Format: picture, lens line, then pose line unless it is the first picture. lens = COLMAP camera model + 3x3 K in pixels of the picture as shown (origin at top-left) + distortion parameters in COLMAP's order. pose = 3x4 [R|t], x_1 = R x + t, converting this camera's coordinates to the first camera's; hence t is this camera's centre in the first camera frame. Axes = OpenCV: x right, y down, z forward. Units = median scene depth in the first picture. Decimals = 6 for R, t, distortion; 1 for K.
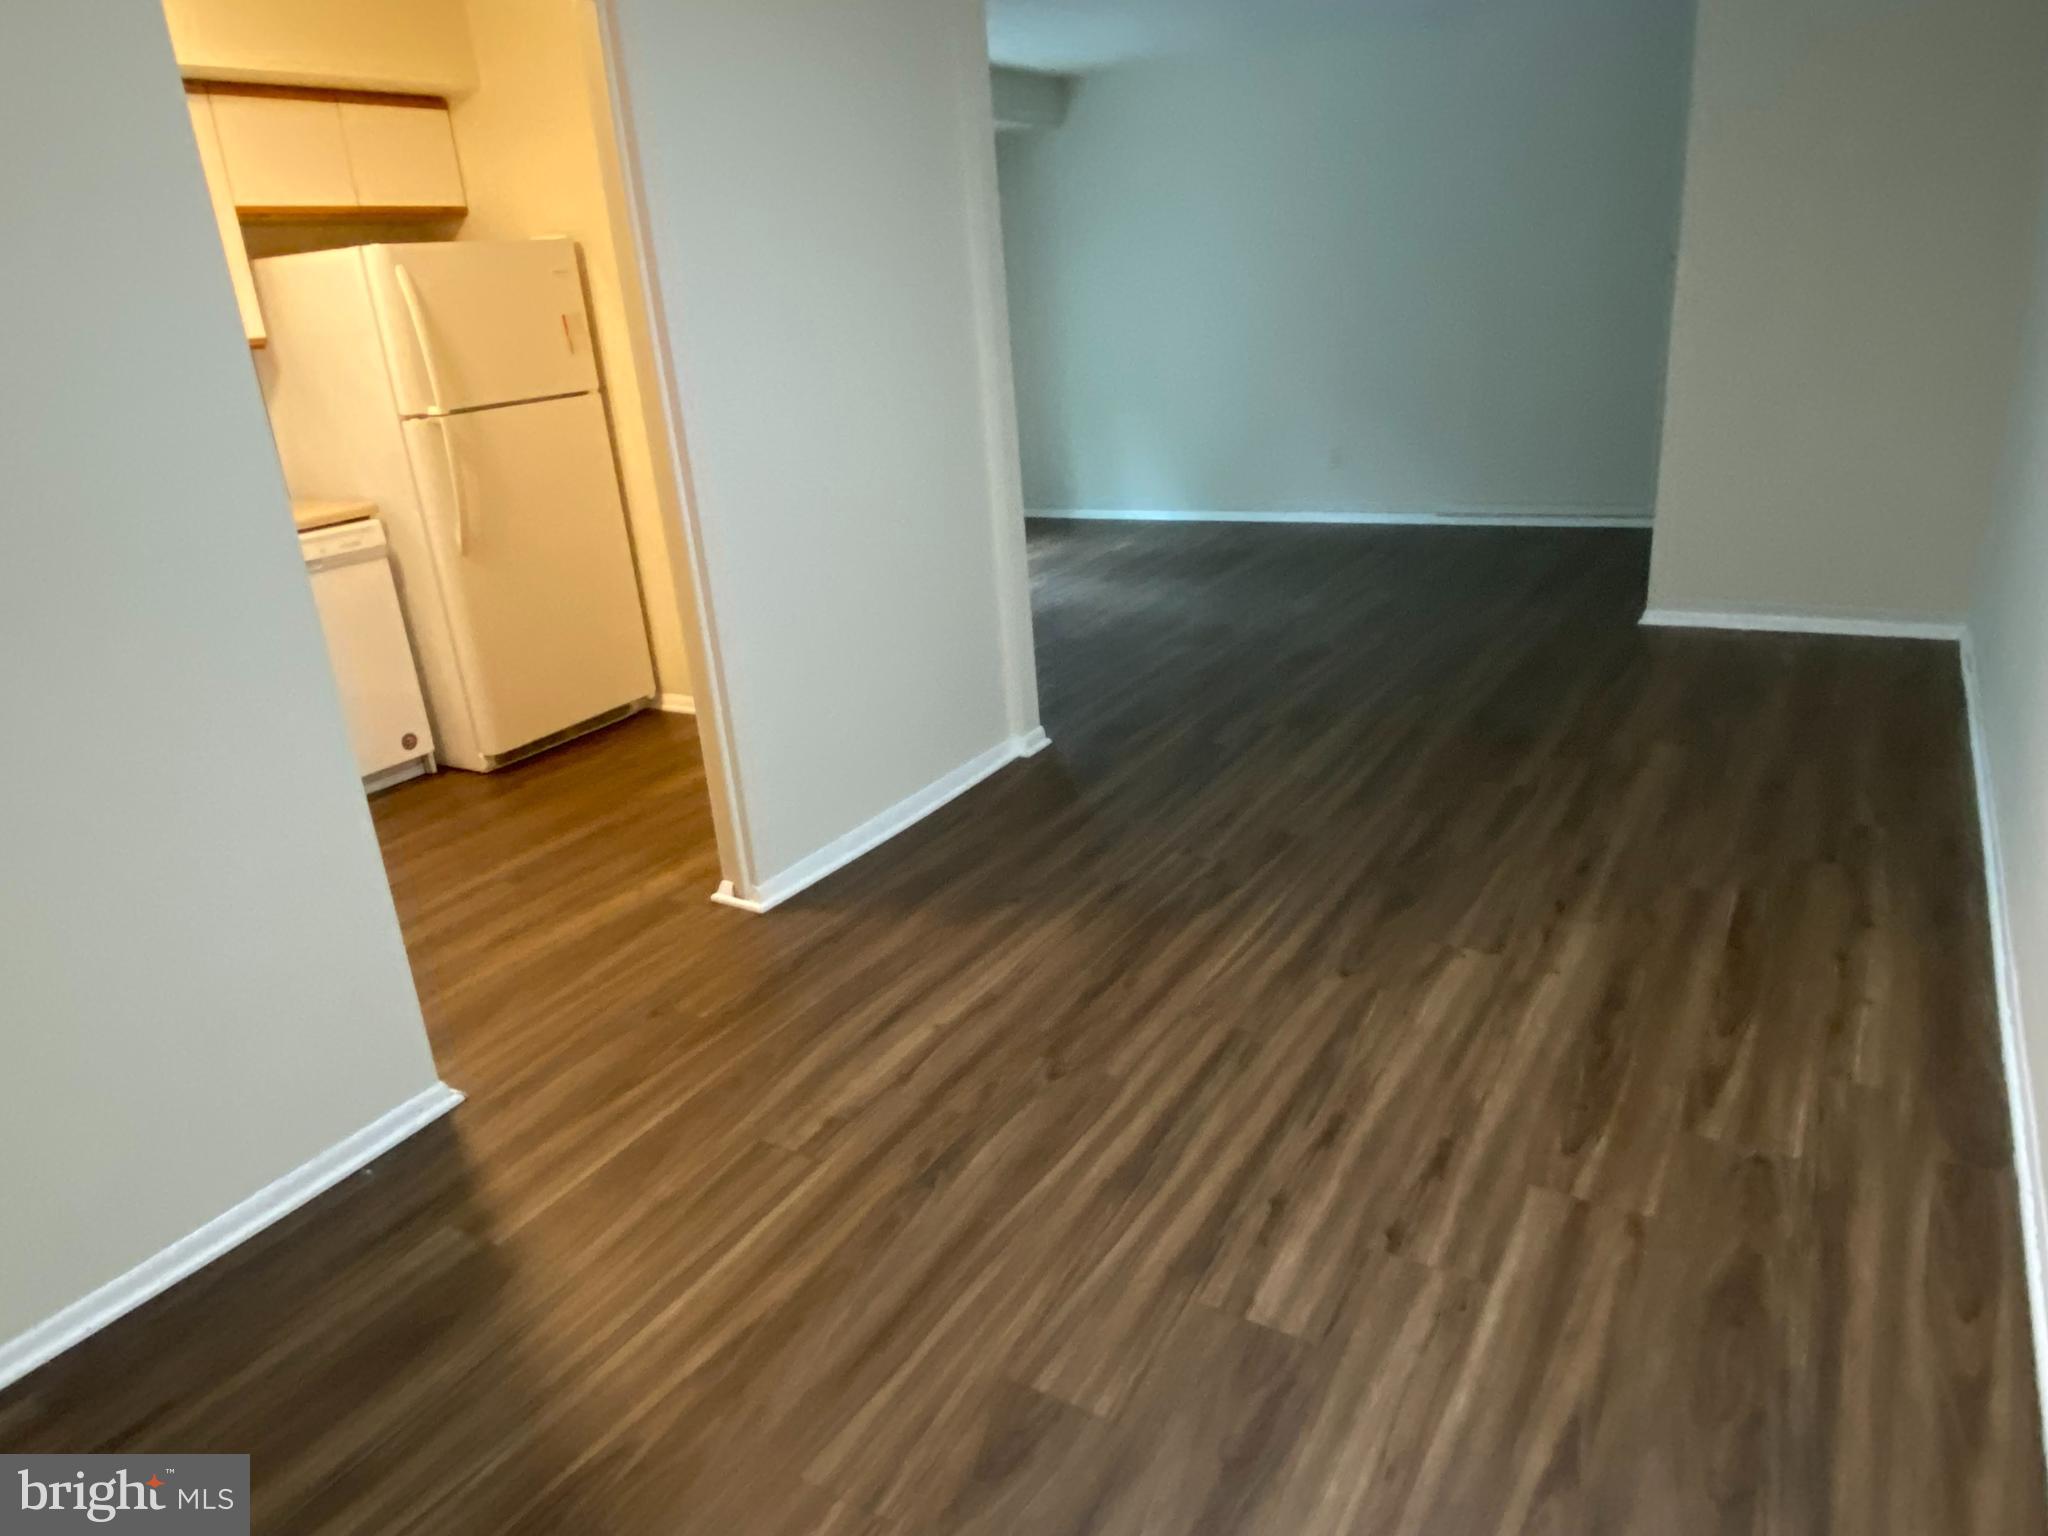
lens RADIAL K [[1368.7, 0, 1024.0], [0, 1368.7, 768.0], [0, 0, 1]] dist [0.072182, -0.084787]
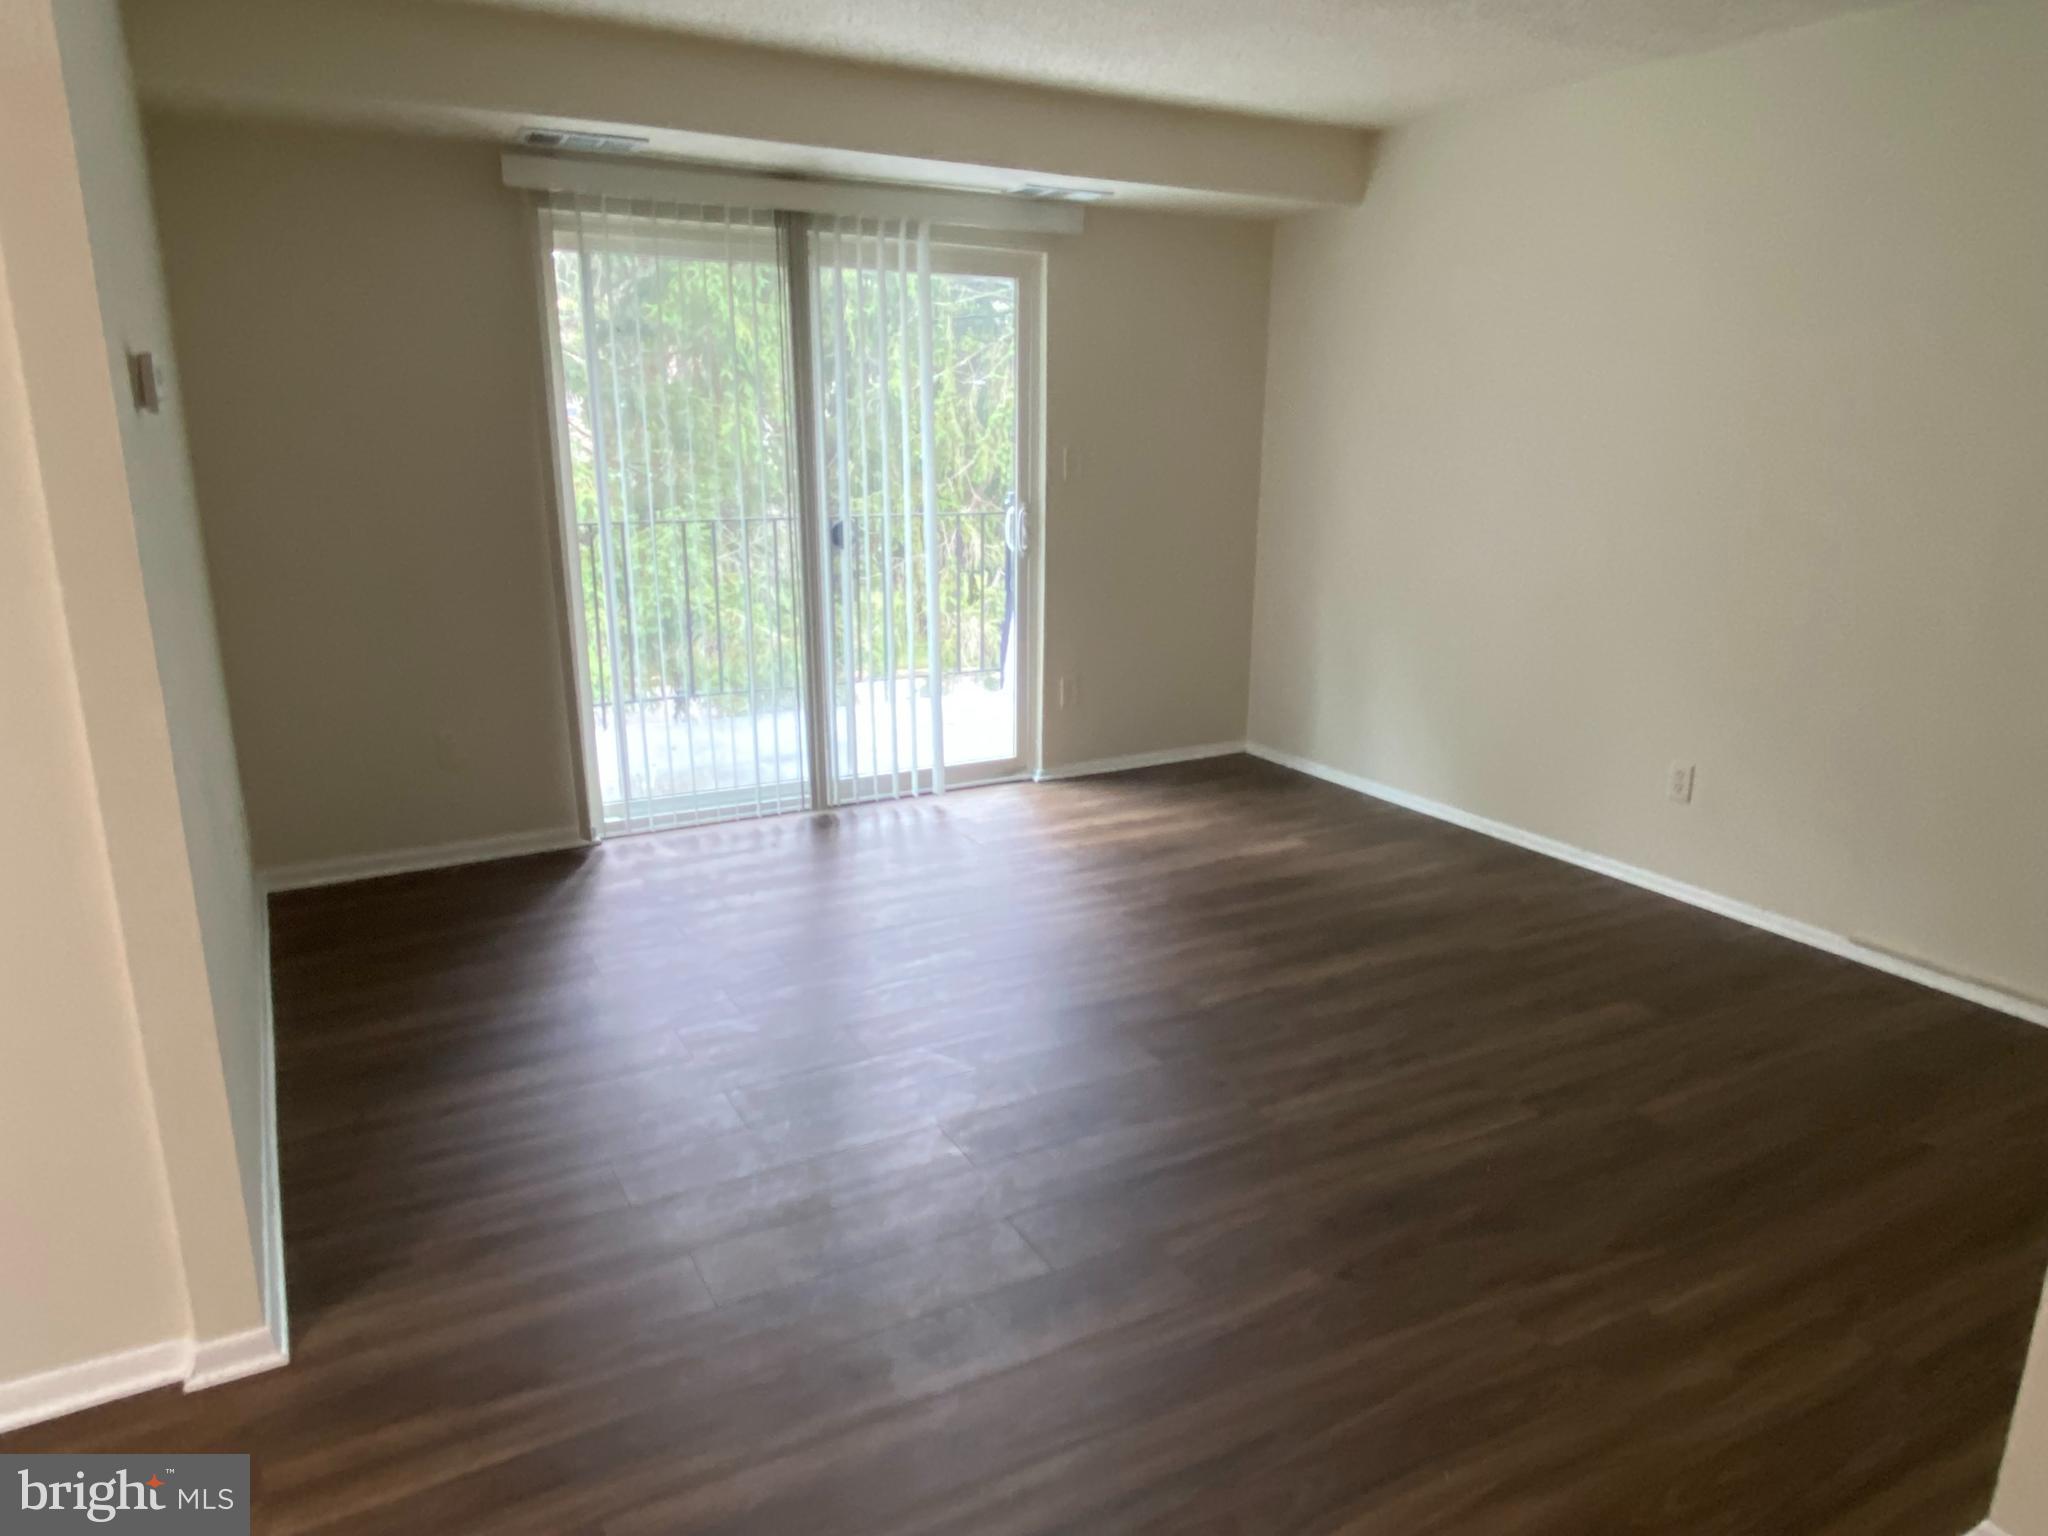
lens RADIAL K [[1368.7, 0, 1024.0], [0, 1368.7, 768.0], [0, 0, 1]] dist [0.072182, -0.084787]
pose [[0.862853, 0.222734, -0.453734, 0.691645], [-0.247139, 0.968963, 0.005678, -0.475543], [0.440917, 0.107236, 0.891119, 1.049618]]
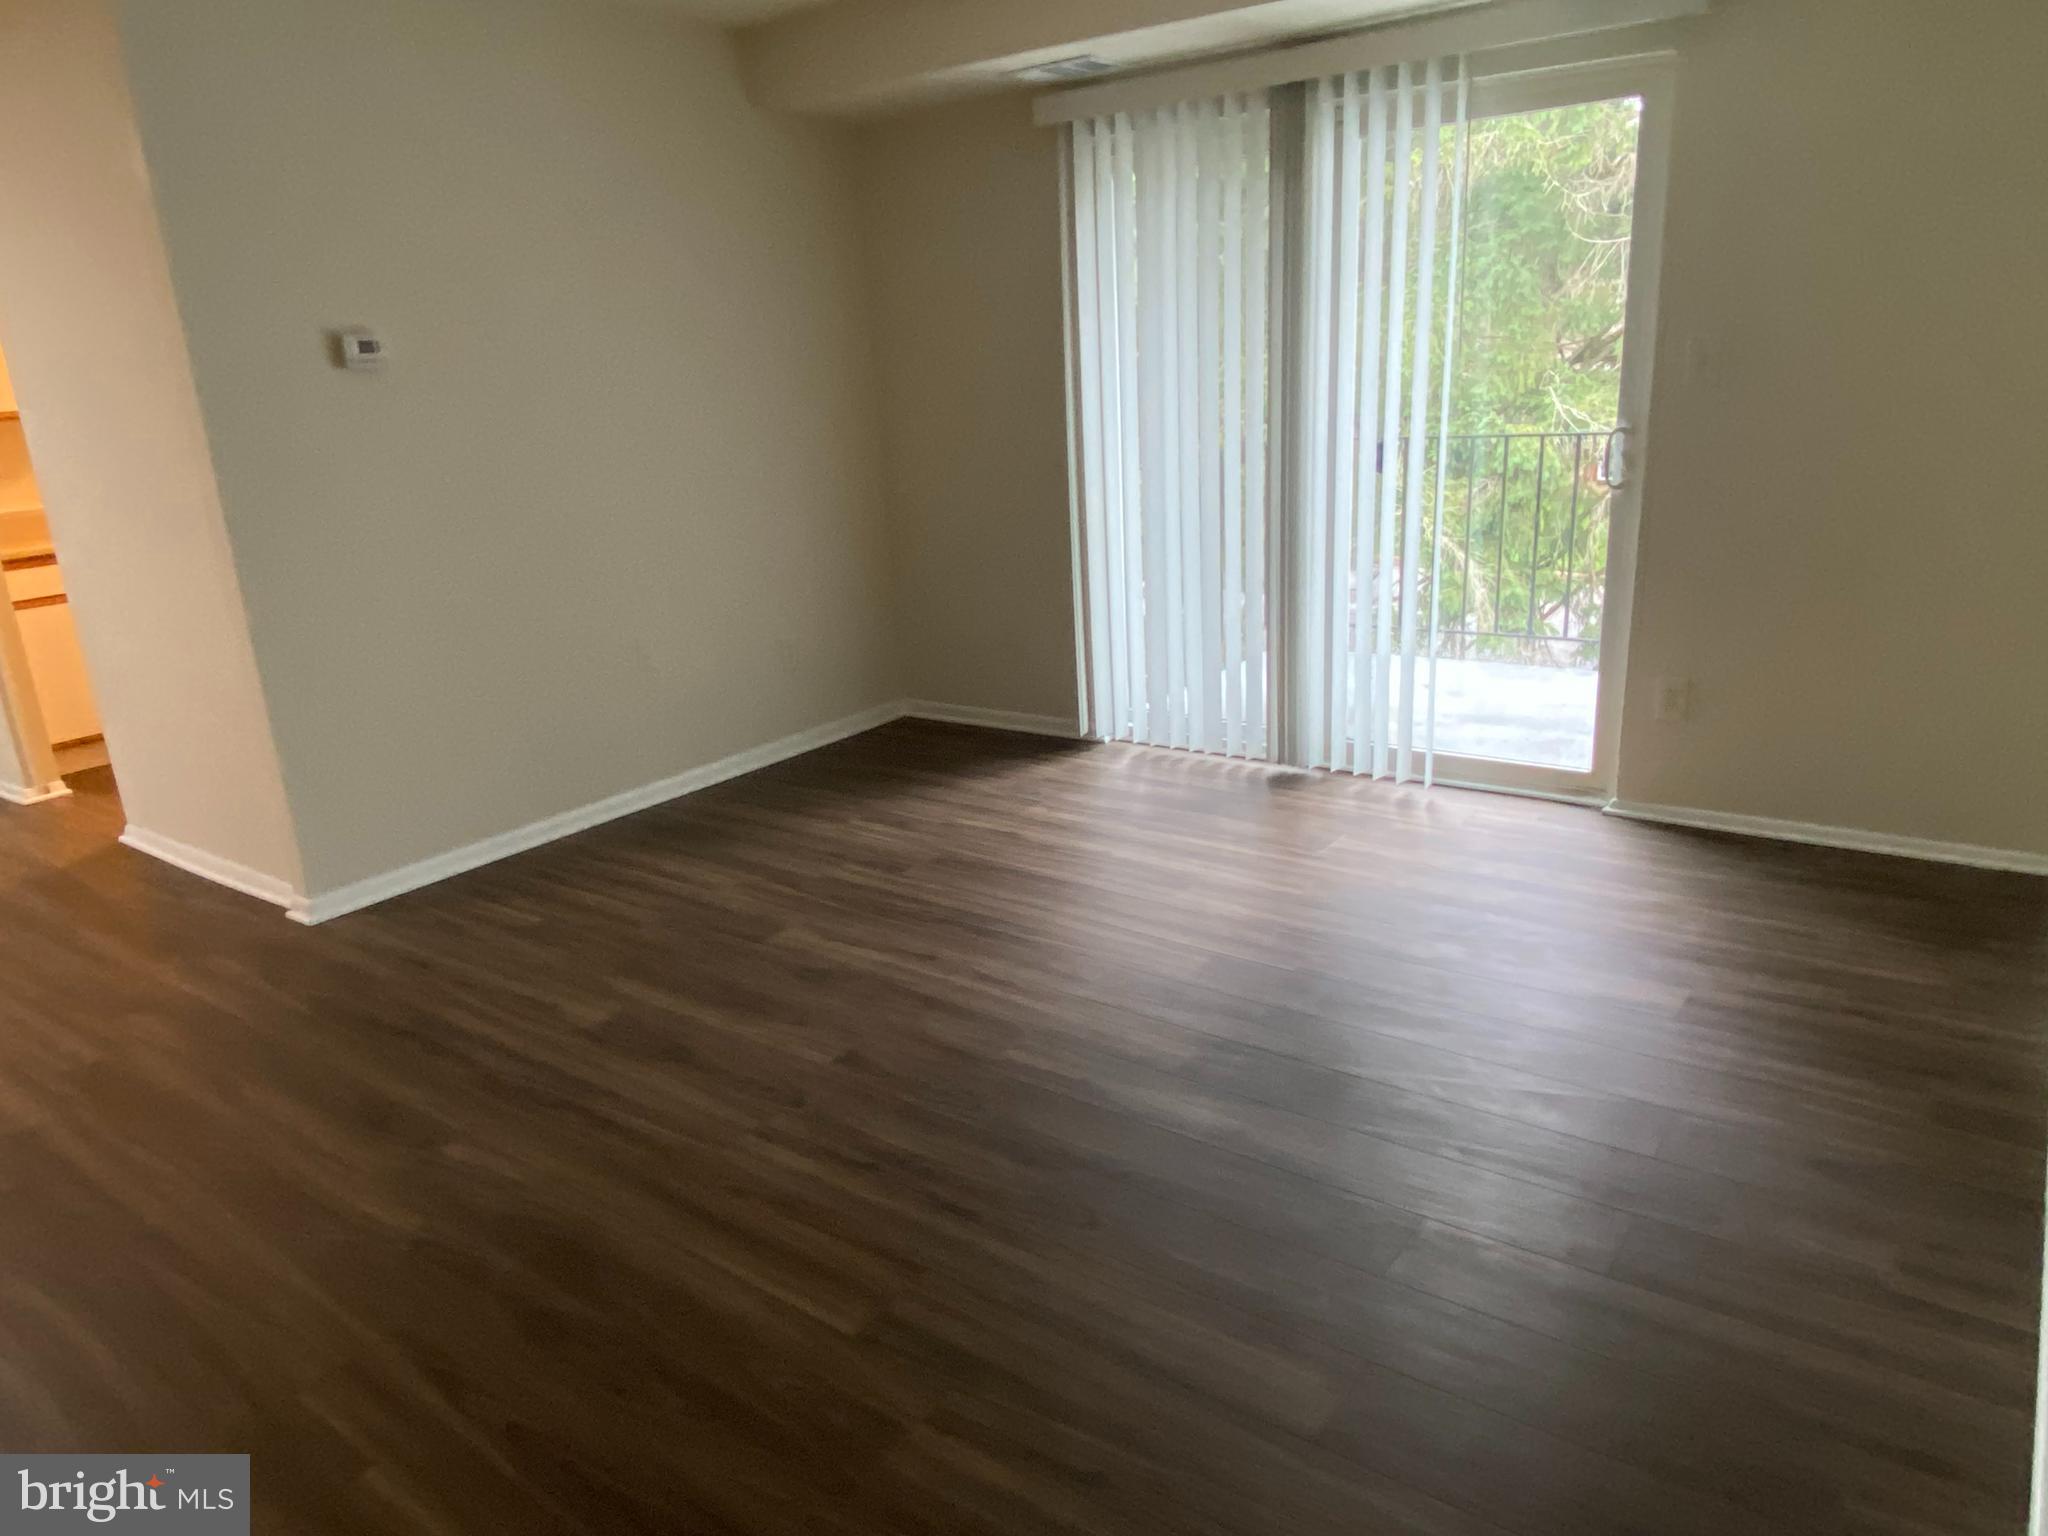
lens RADIAL K [[1347.4, 0, 1045.2], [0, 1347.4, 796.5], [0, 0, 1]] dist [0.004921, 0.000885]
pose [[-0.081302, 0.405792, -0.910342, 1.182231], [-0.268225, 0.870762, 0.412104, -0.922238], [0.959919, 0.277681, 0.038049, 2.281387]]
